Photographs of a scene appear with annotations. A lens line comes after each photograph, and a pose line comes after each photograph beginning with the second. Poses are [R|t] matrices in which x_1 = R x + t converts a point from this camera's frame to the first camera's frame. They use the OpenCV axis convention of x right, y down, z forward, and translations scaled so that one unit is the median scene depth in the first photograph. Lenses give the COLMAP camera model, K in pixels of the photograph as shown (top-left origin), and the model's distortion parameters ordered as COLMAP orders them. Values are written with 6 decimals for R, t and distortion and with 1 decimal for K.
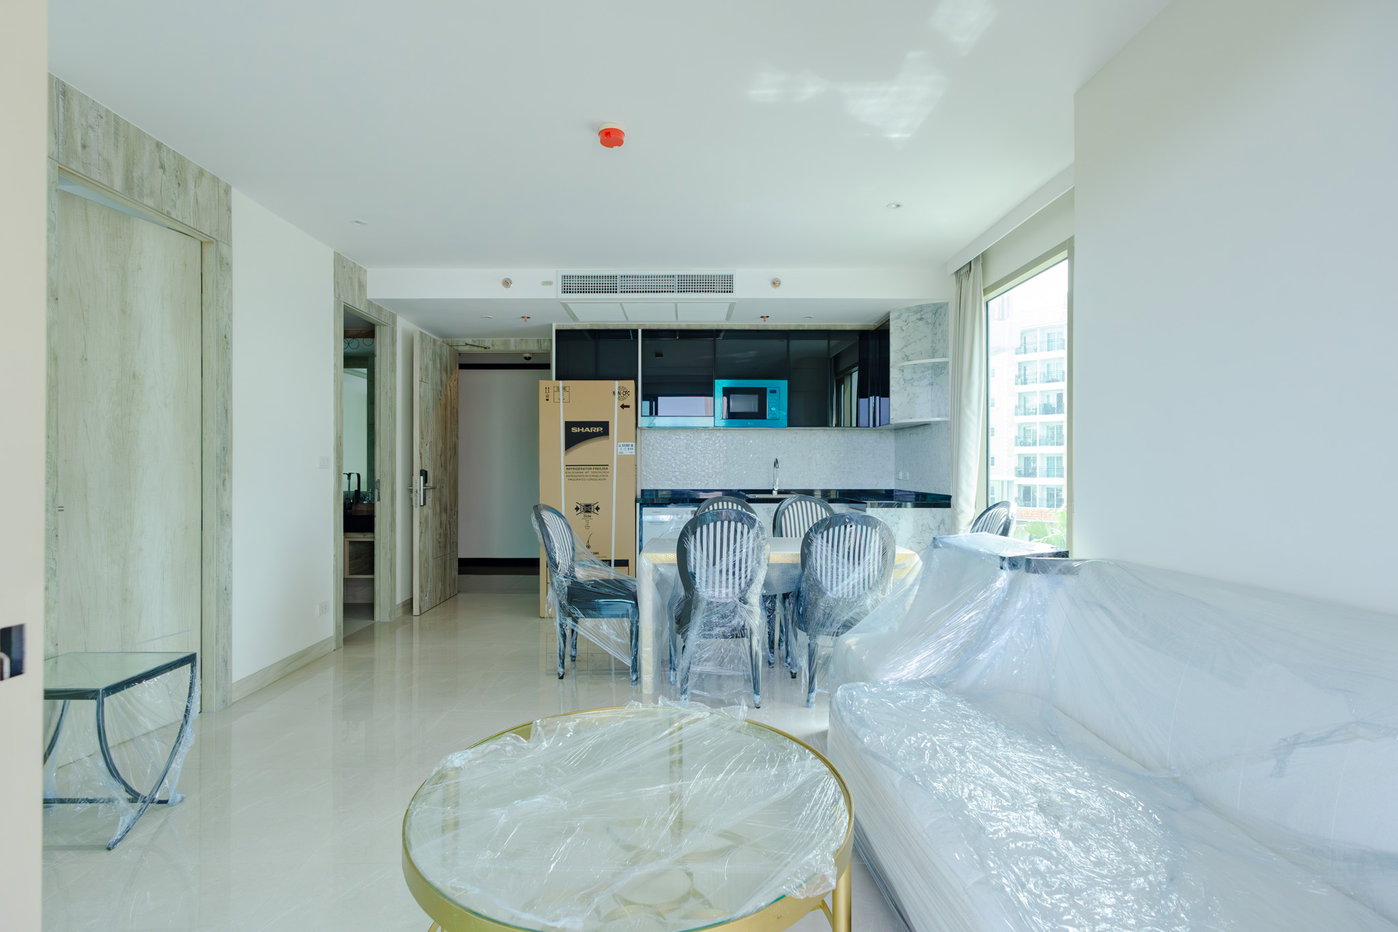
lens RADIAL K [[647.7, 0, 699.6], [0, 647.7, 471.2], [0, 0, 1]] dist [0.000056, 0.000968]
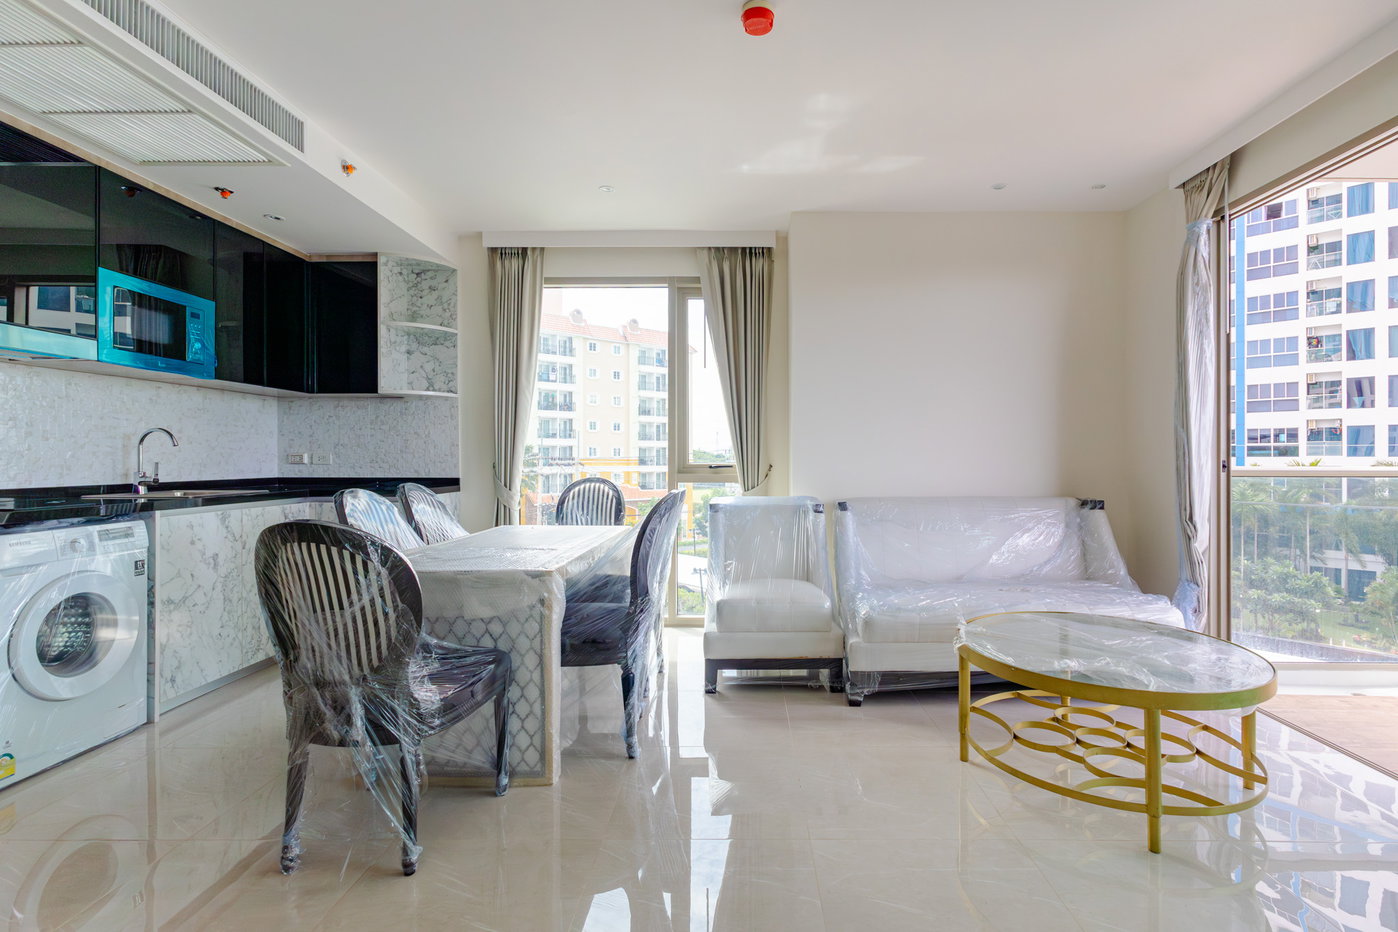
lens RADIAL K [[647.7, 0, 707.5], [0, 647.7, 460.6], [0, 0, 1]] dist [0.000056, 0.000968]
pose [[0.051382, -0.009474, 0.998634, -0.451788], [0.003474, 0.999951, 0.009308, 0.004712], [-0.998673, 0.002991, 0.051413, 0.508123]]
